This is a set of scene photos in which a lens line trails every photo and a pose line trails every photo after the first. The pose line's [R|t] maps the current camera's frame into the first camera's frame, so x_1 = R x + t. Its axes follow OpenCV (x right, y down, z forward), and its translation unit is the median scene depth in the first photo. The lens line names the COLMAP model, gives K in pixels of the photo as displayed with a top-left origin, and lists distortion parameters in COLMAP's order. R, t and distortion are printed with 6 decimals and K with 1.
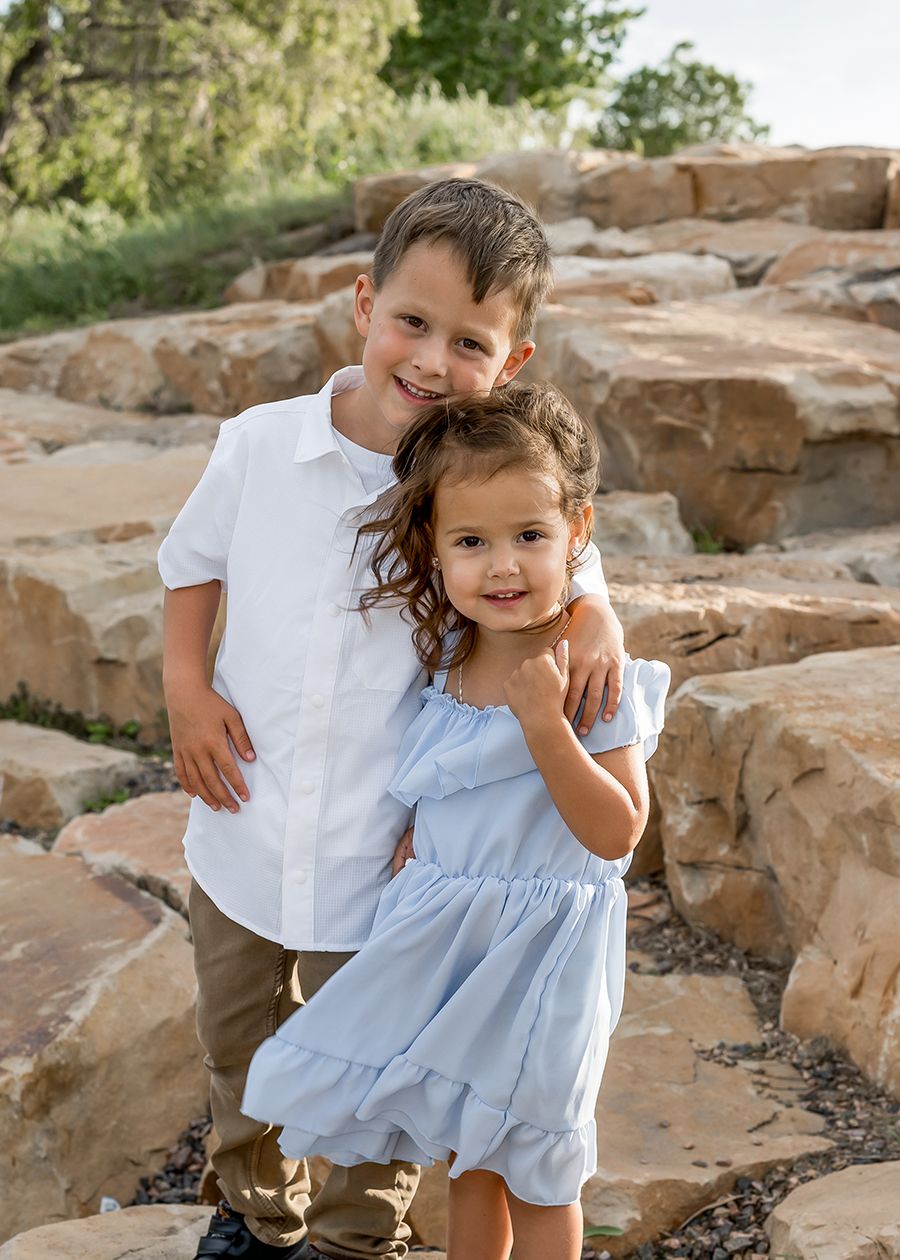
lens RADIAL K [[2456.3, 0, 450.0], [0, 2456.3, 630.0], [0, 0, 1]] dist [-0.032392, 0.058733]
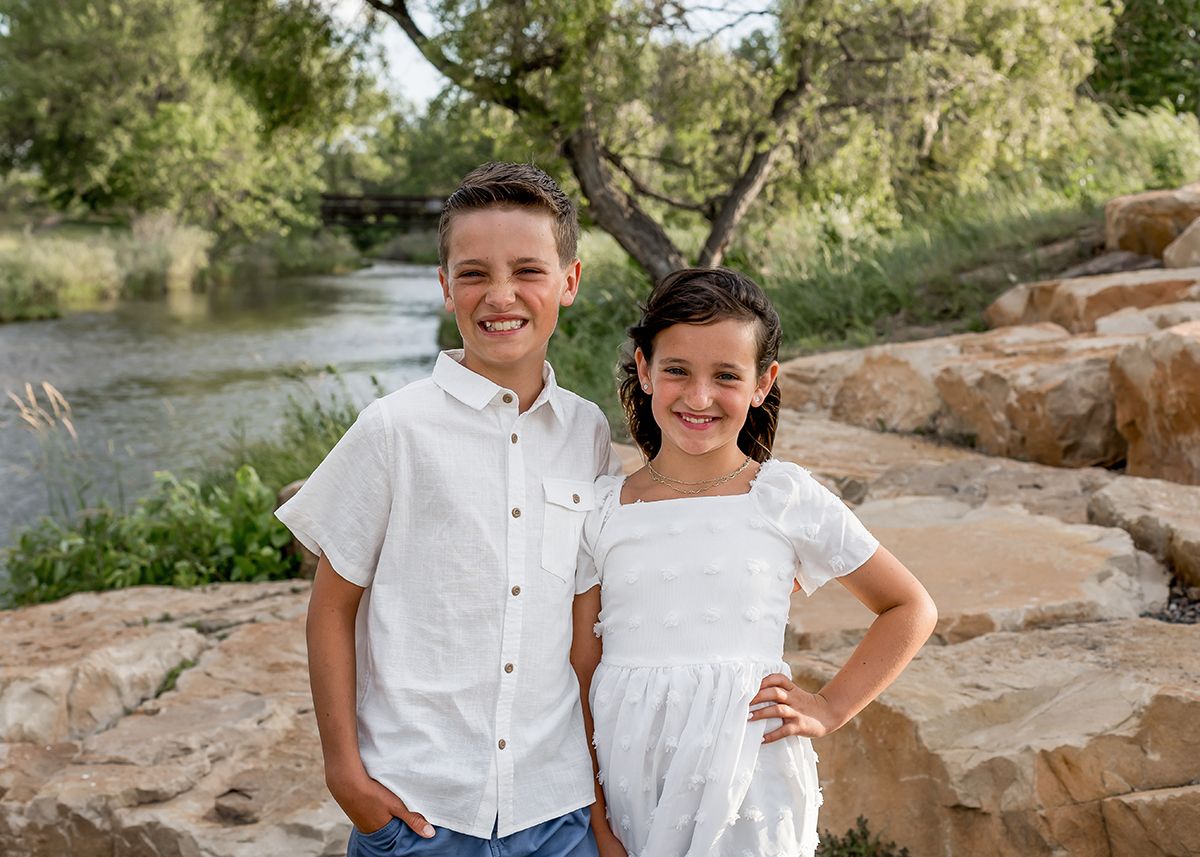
lens RADIAL K [[1901.1, 0, 600.0], [0, 1901.1, 428.5], [0, 0, 1]] dist [-0.049532, -0.180322]
pose [[0.972235, 0.017980, -0.233315, -0.068979], [-0.027802, 0.998857, -0.038880, -0.056205], [0.232349, 0.044287, 0.971624, 0.195779]]
